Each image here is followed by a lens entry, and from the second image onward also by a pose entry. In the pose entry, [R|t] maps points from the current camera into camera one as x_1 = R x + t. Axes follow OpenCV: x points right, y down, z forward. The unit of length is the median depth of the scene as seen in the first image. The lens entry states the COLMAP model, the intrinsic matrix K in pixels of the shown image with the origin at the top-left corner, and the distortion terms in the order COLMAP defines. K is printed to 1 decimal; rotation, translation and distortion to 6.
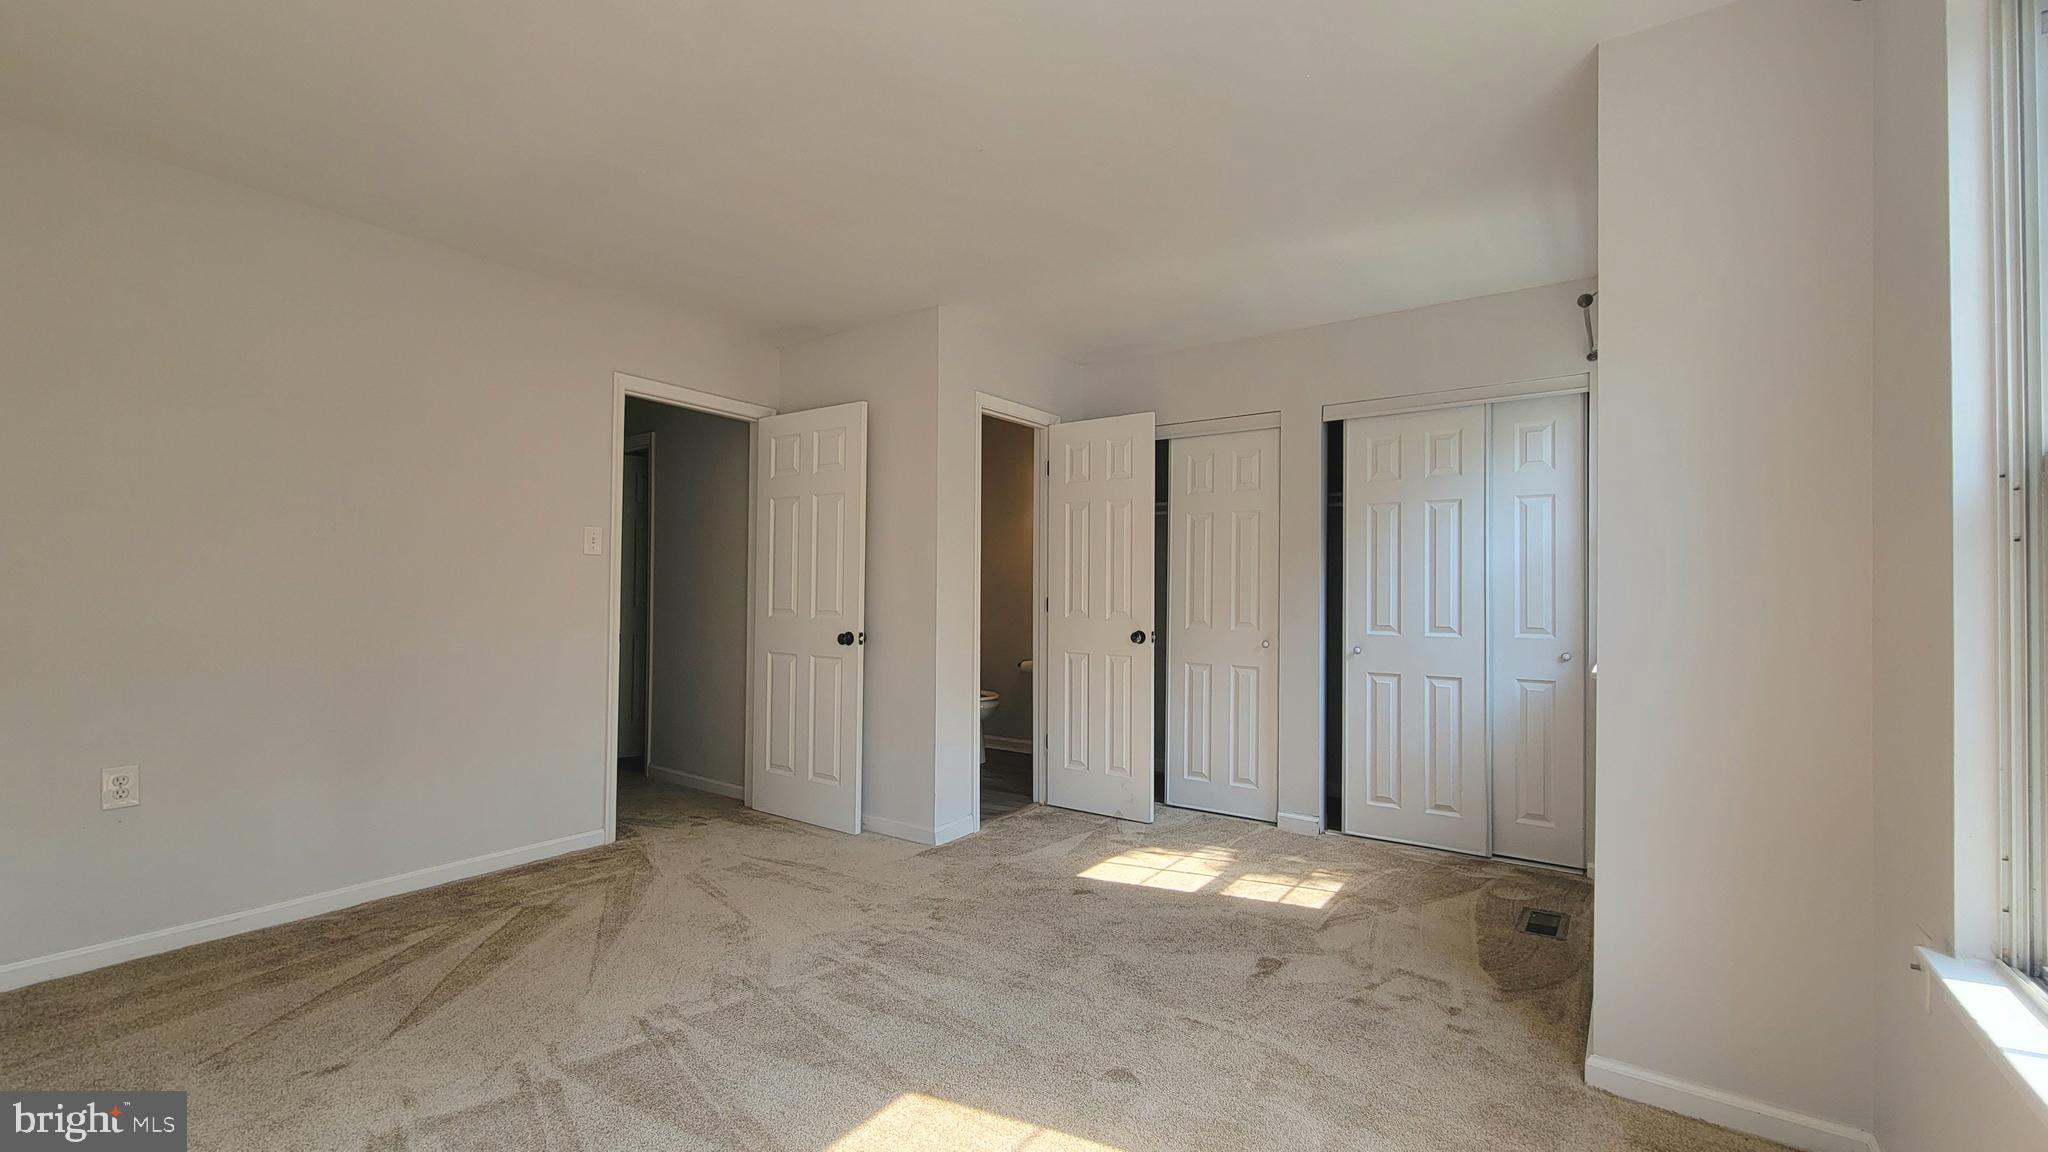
lens RADIAL K [[836.9, 0, 1022.2], [0, 836.9, 582.9], [0, 0, 1]] dist [-0.000351, -0.001702]
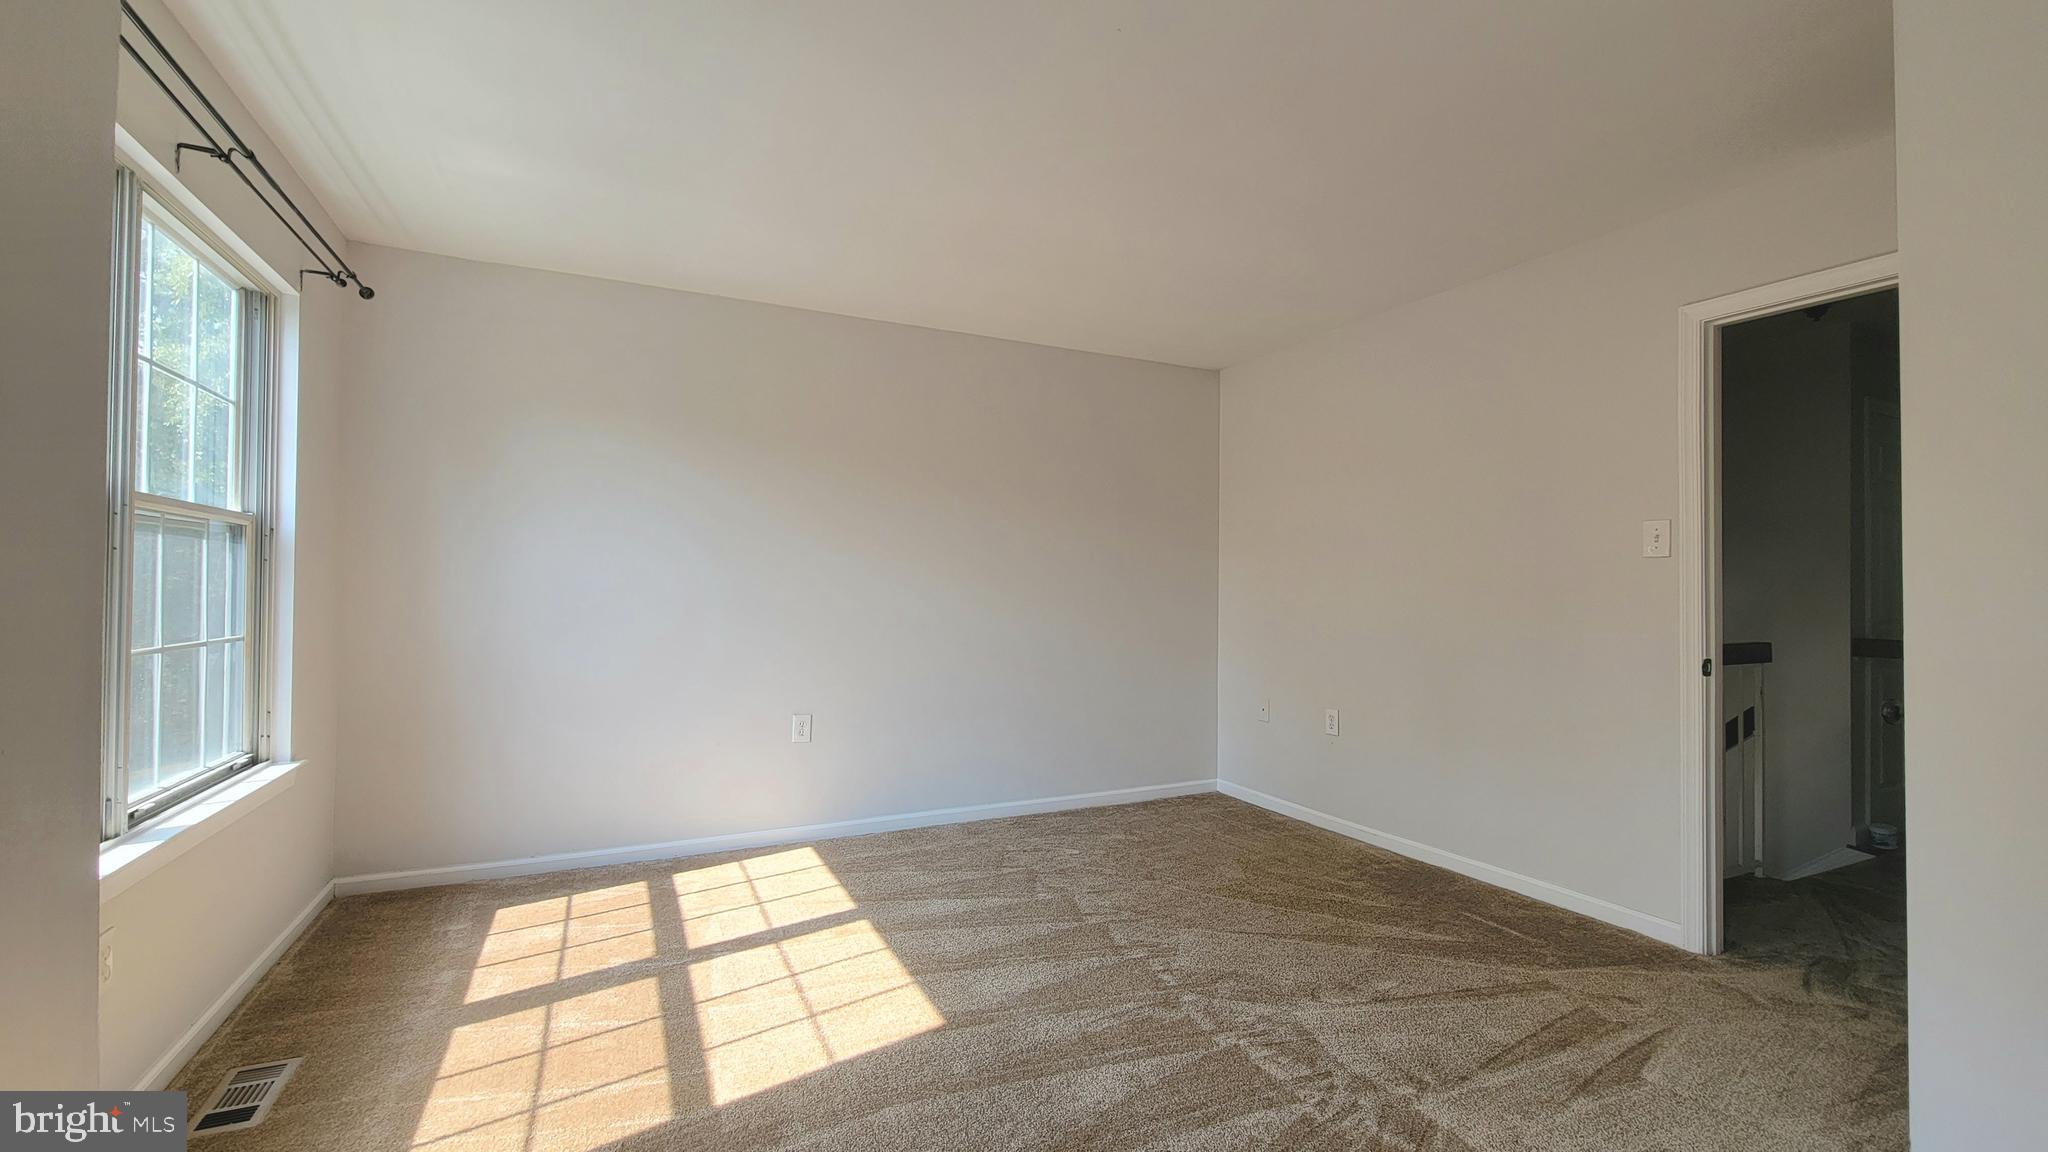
lens RADIAL K [[836.9, 0, 1024.2], [0, 836.9, 573.9], [0, 0, 1]] dist [-0.000351, -0.001702]
pose [[-0.500840, -0.002046, -0.865538, 0.501855], [0.022745, 0.999621, -0.015525, -0.021667], [0.865241, -0.027462, -0.500603, 0.990611]]
